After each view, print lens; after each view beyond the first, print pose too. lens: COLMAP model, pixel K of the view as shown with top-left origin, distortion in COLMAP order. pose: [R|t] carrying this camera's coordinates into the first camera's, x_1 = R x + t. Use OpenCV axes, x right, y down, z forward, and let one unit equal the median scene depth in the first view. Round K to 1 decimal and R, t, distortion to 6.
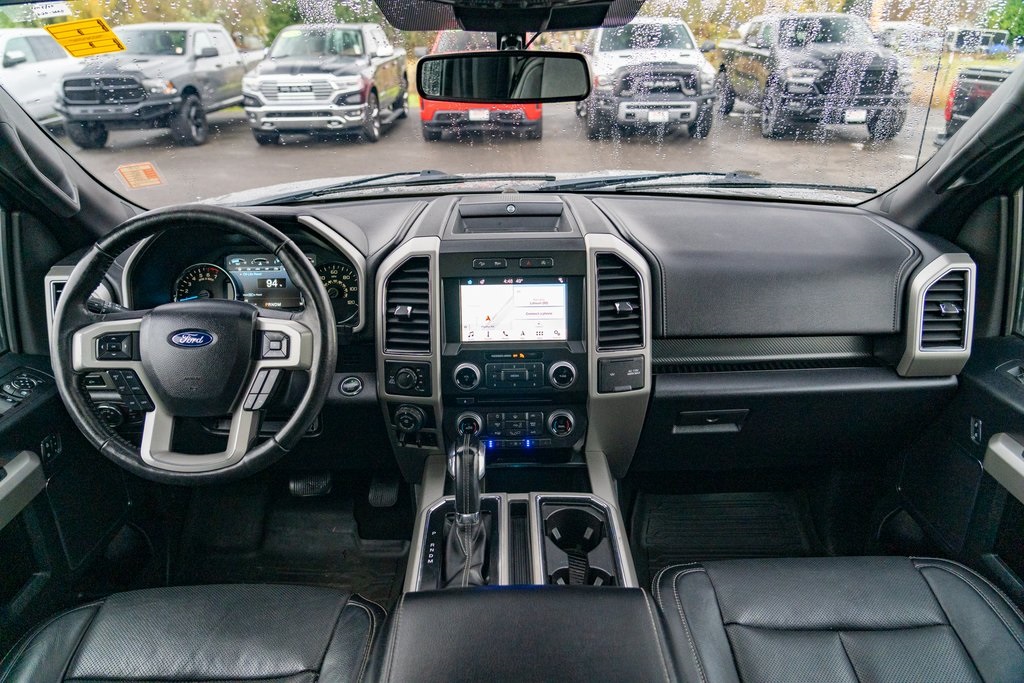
lens RADIAL K [[691.0, 0, 513.5], [0, 691.0, 343.3], [0, 0, 1]] dist [-0.006300, 0.001283]
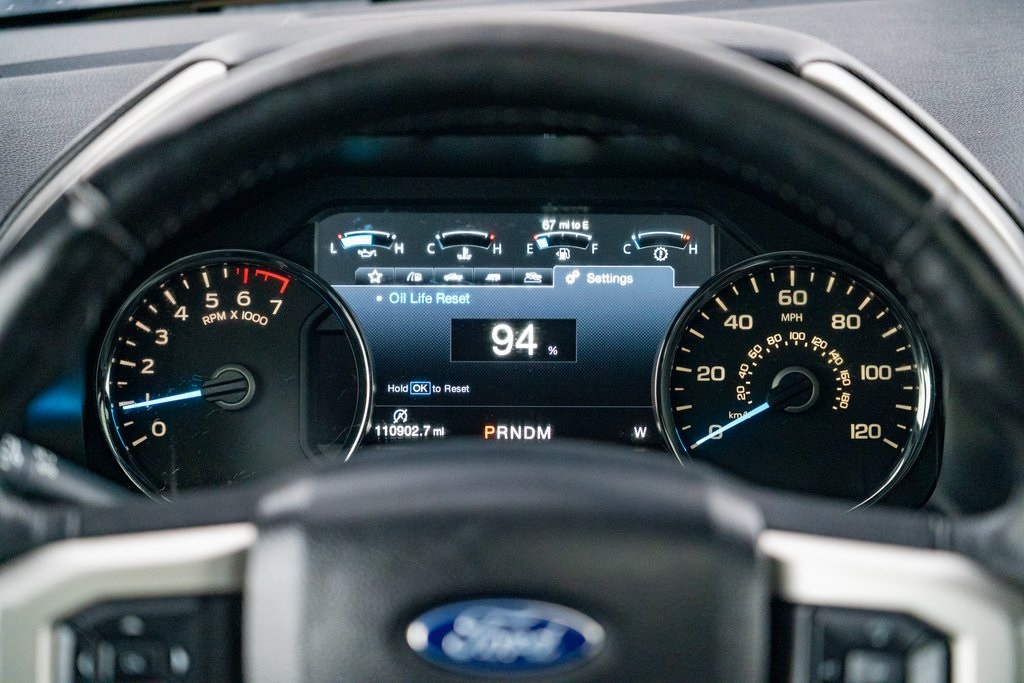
lens RADIAL K [[2629.9, 0, 517.5], [0, 2629.9, 340.0], [0, 0, 1]] dist [0.122369, 0.000000]
pose [[0.999586, 0.020043, -0.020637, -0.376512], [-0.021032, 0.998583, -0.048874, -0.050002], [0.019628, 0.049288, 0.998592, 0.140975]]
